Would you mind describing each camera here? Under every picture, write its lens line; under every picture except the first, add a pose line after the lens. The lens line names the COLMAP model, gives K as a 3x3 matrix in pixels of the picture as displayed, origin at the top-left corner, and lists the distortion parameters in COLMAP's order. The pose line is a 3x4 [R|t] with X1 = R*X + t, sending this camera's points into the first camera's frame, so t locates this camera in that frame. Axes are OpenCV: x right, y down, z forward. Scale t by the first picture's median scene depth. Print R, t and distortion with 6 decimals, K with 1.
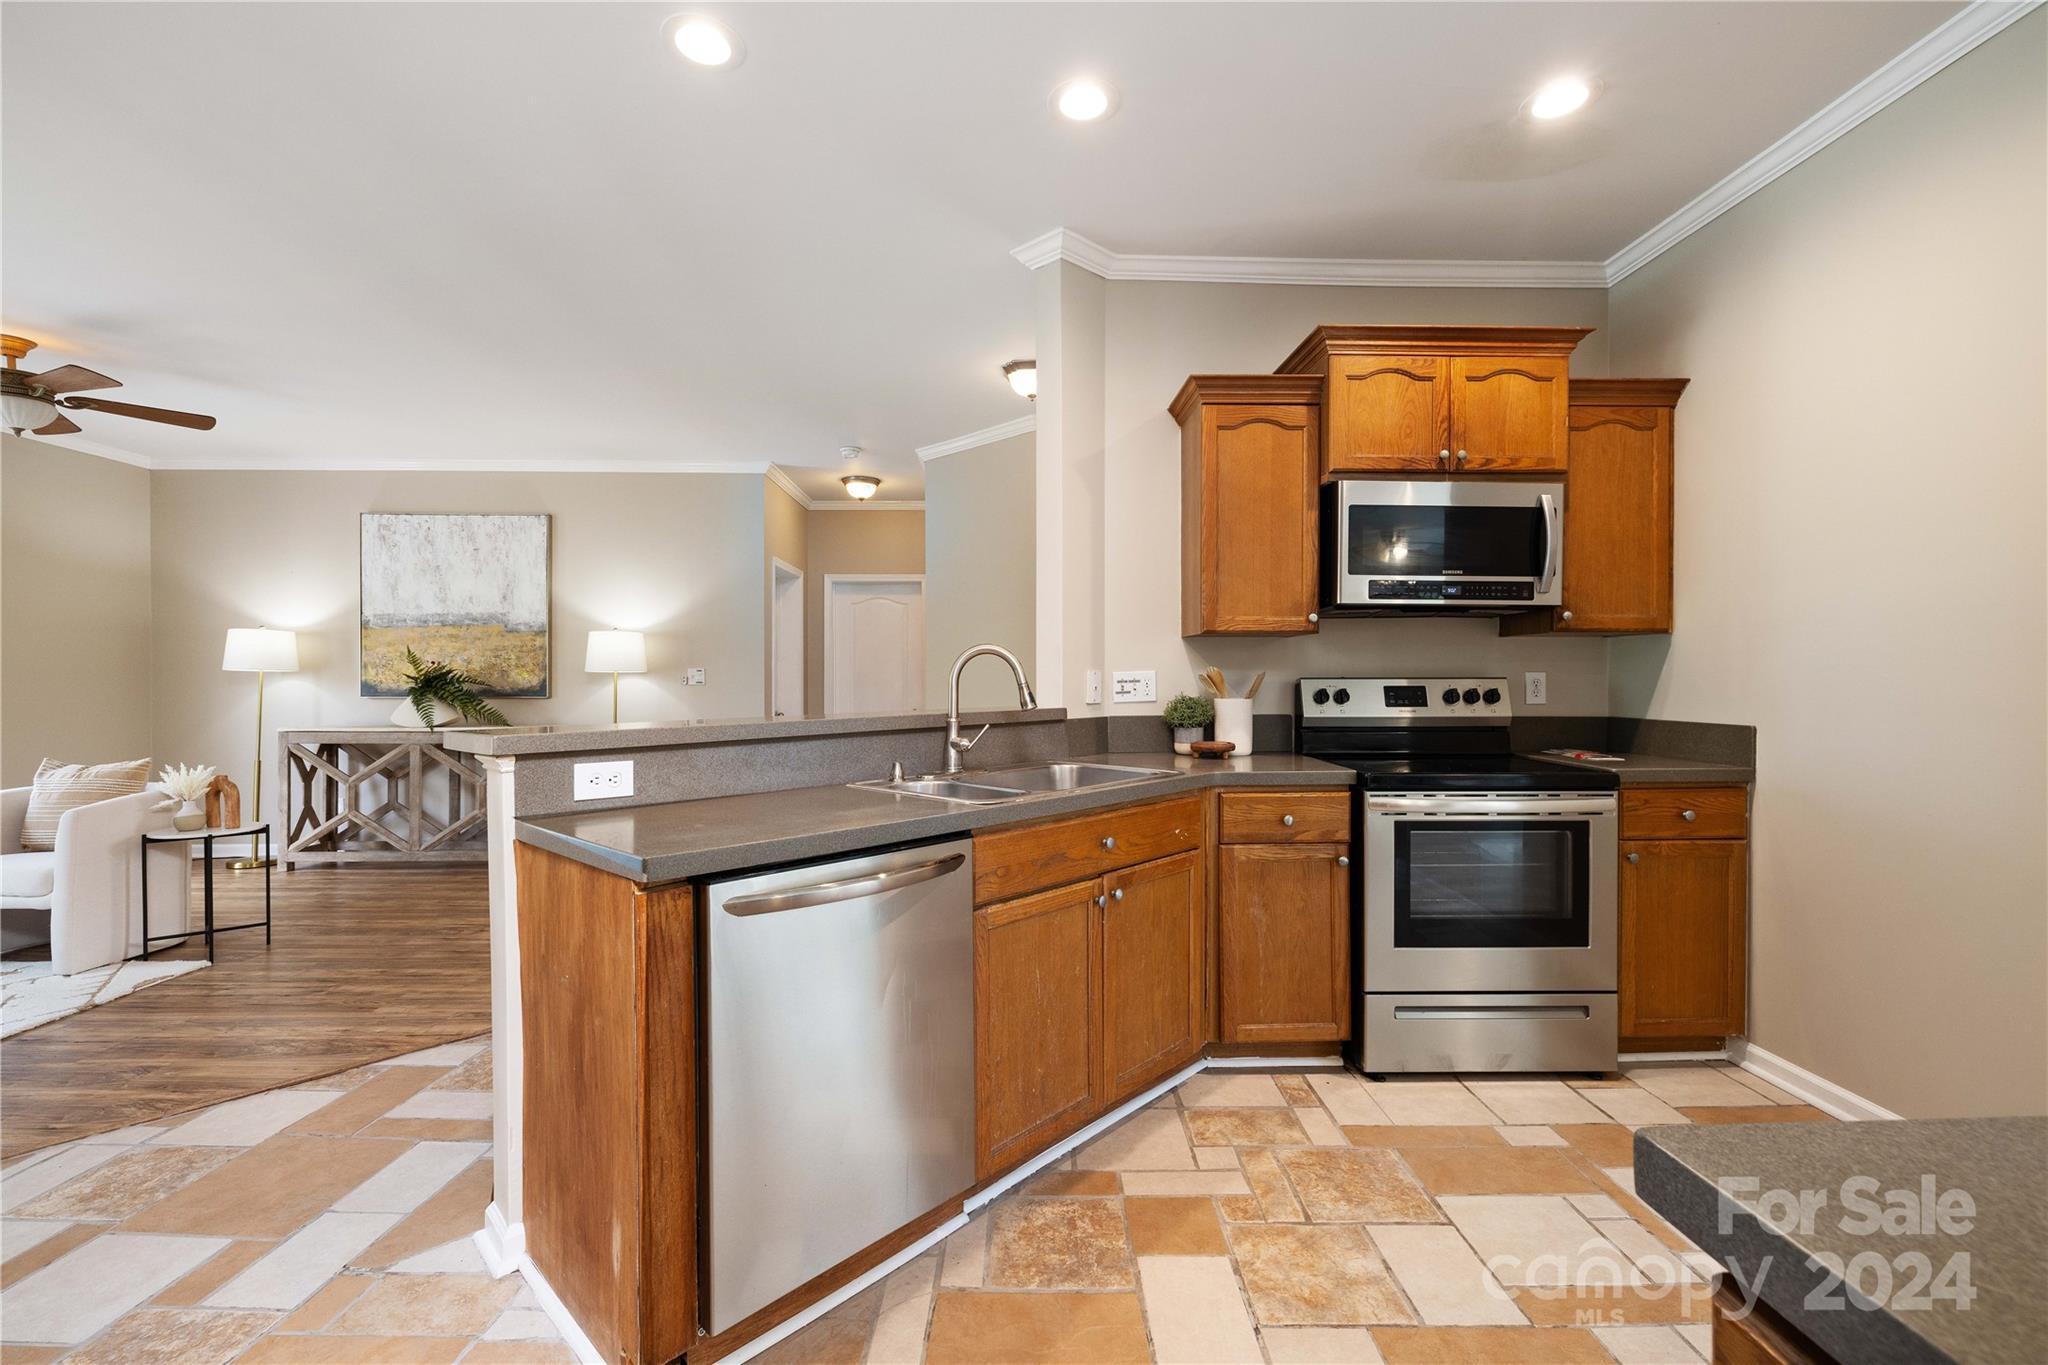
lens RADIAL K [[858.7, 0, 1024.0], [0, 858.7, 682.5], [0, 0, 1]] dist [0.004262, 0.000569]
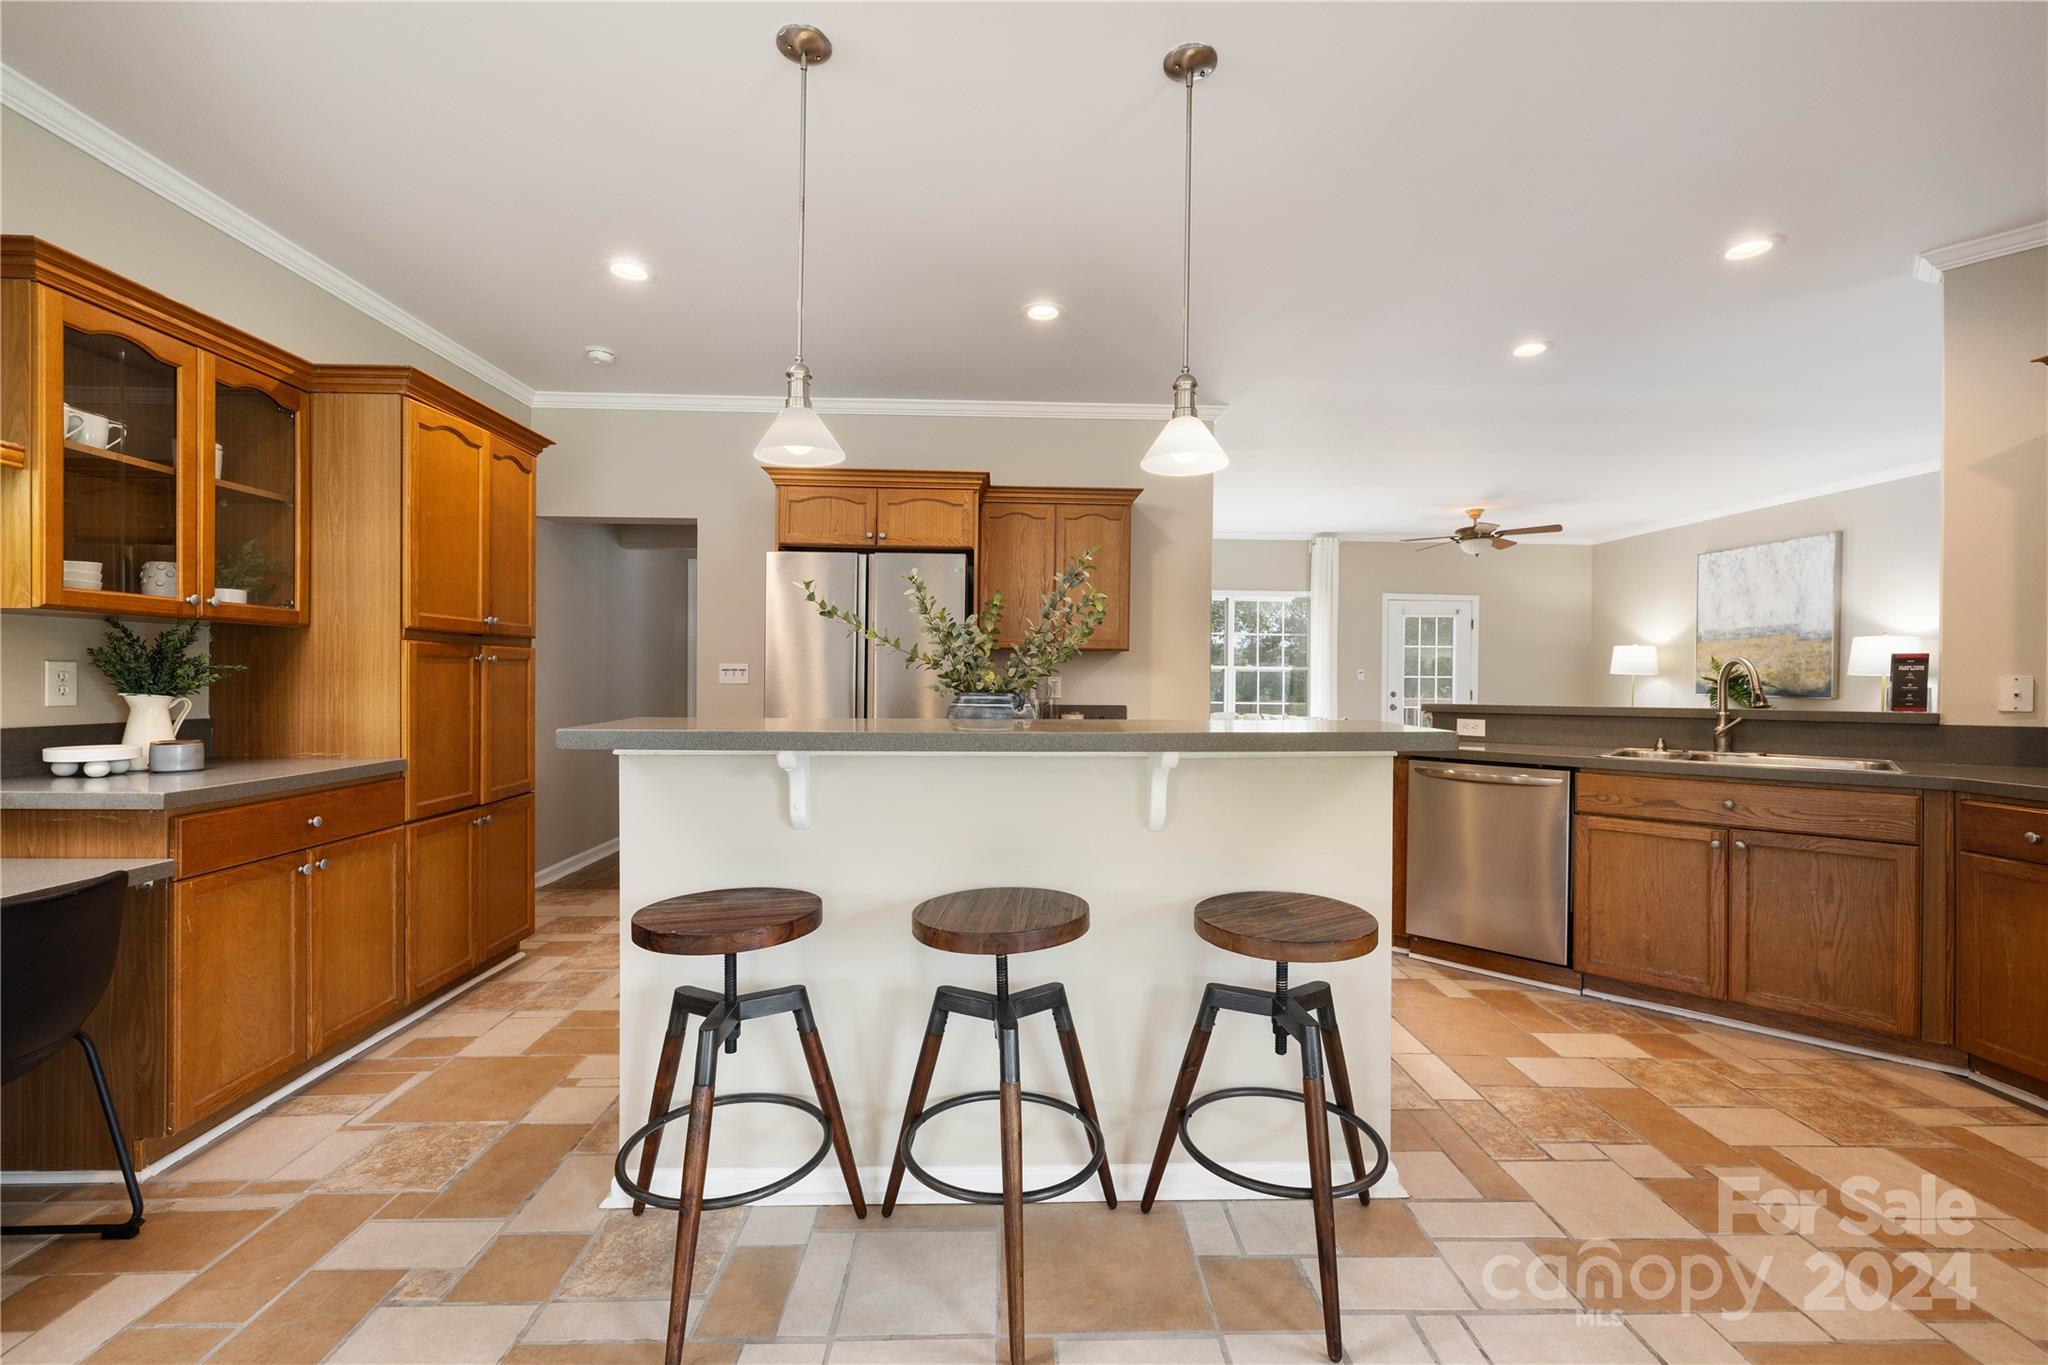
lens RADIAL K [[865.6, 0, 1029.8], [0, 865.6, 684.1], [0, 0, 1]] dist [0.001298, 0.000354]
pose [[0.020777, 0.010552, -0.999728, 1.018658], [-0.012246, 0.999872, 0.010299, 0.000320], [0.999709, 0.012029, 0.020904, -0.086782]]
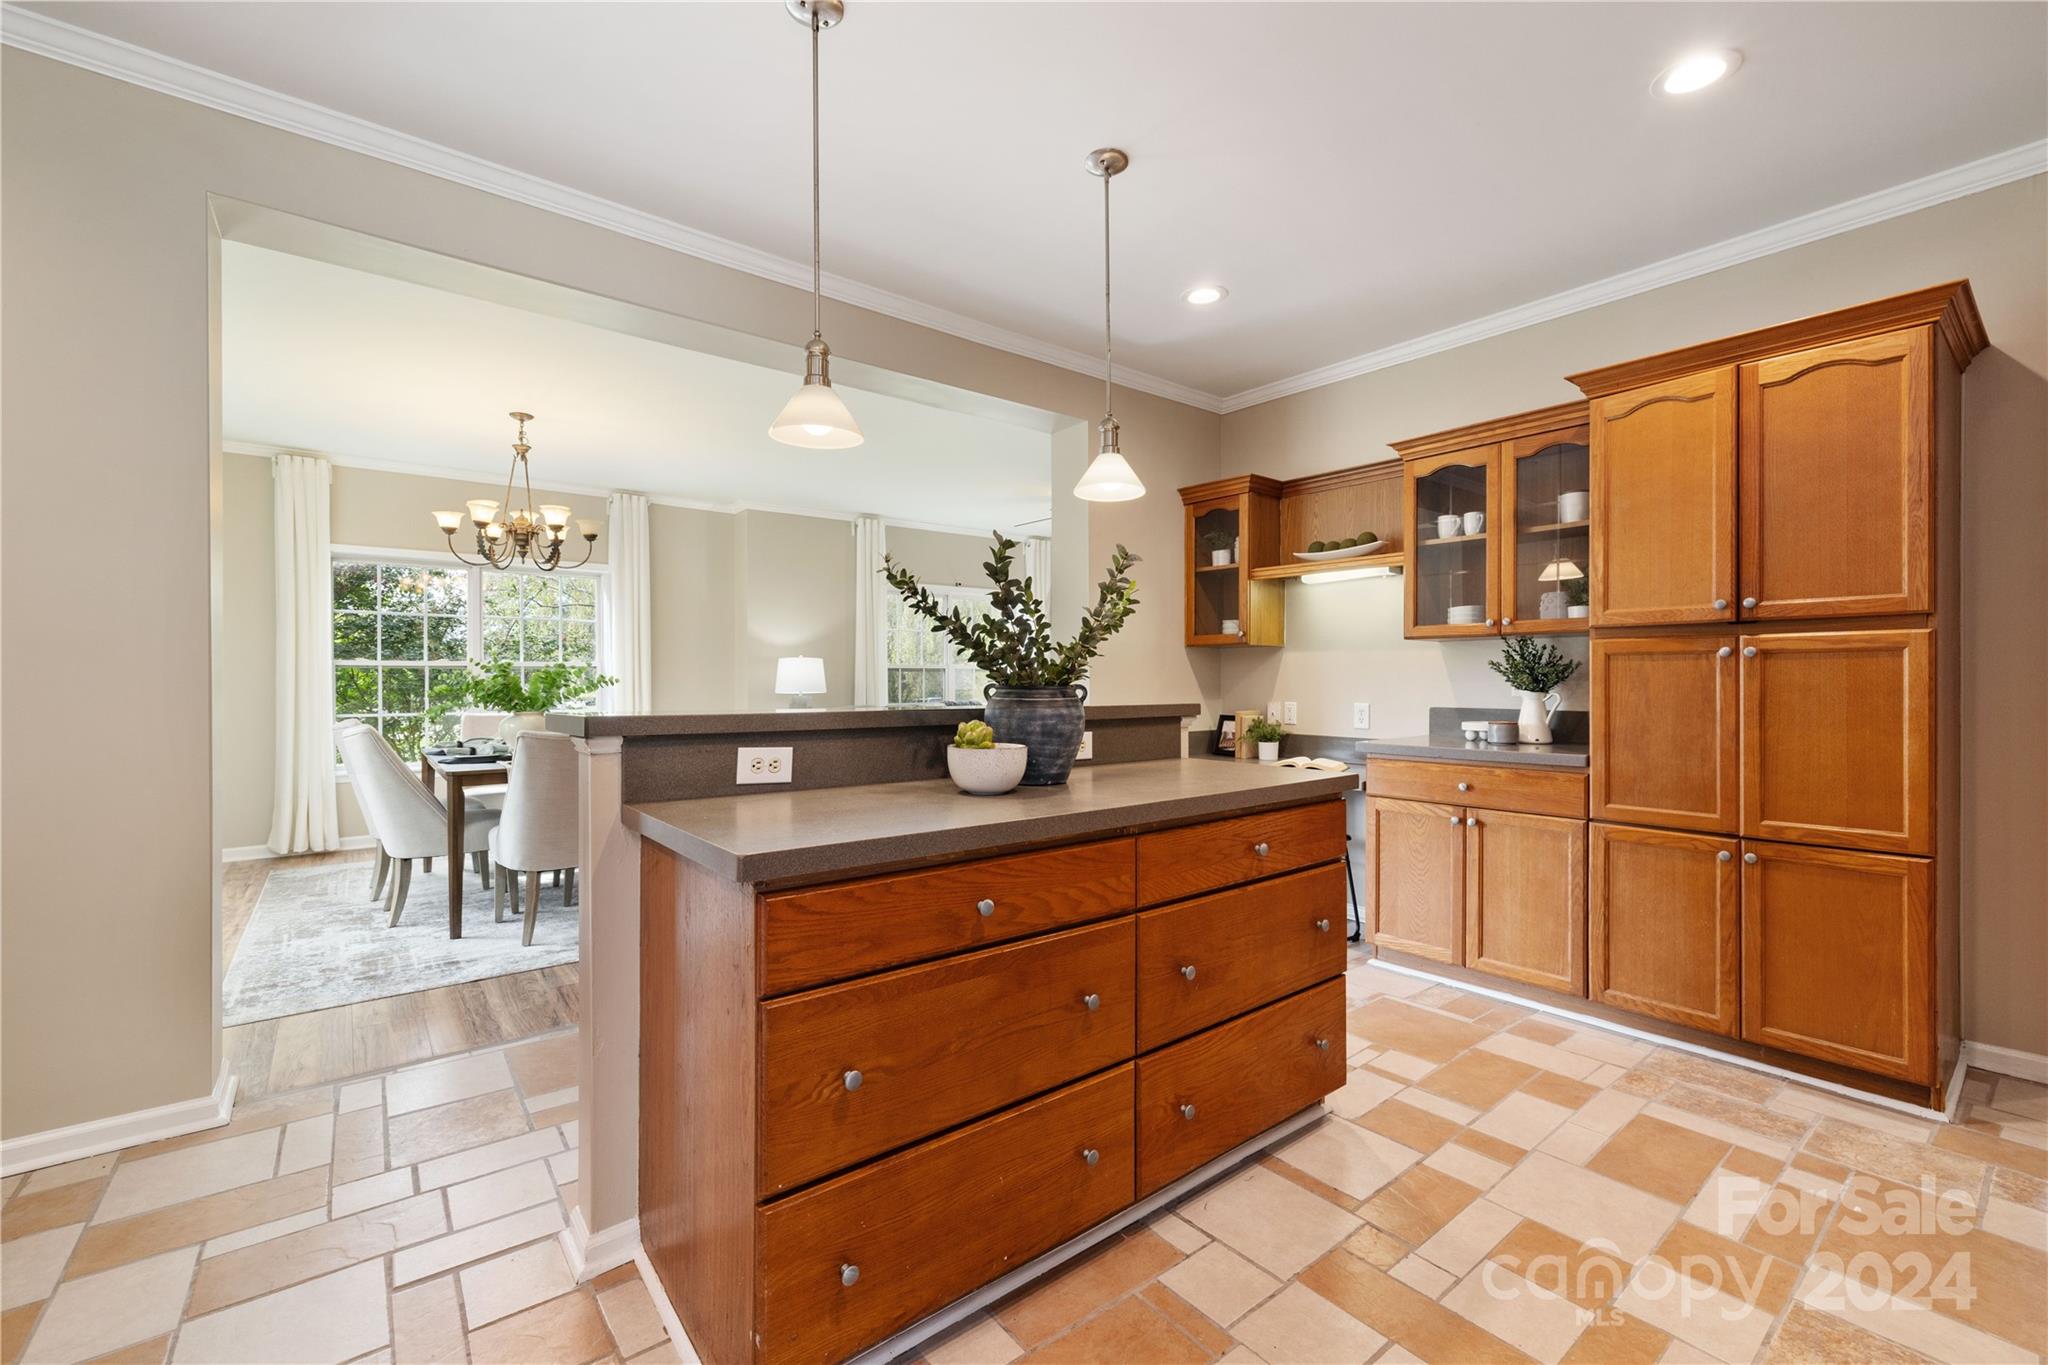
lens RADIAL K [[830.7, 0, 1018.7], [0, 830.7, 679.2], [0, 0, 1]] dist [-0.000821, -0.000160]
pose [[-0.601157, 0.002131, 0.799128, -0.262486], [0.002565, 0.999996, -0.000737, 0.013664], [-0.799127, 0.001607, -0.601160, 0.302465]]
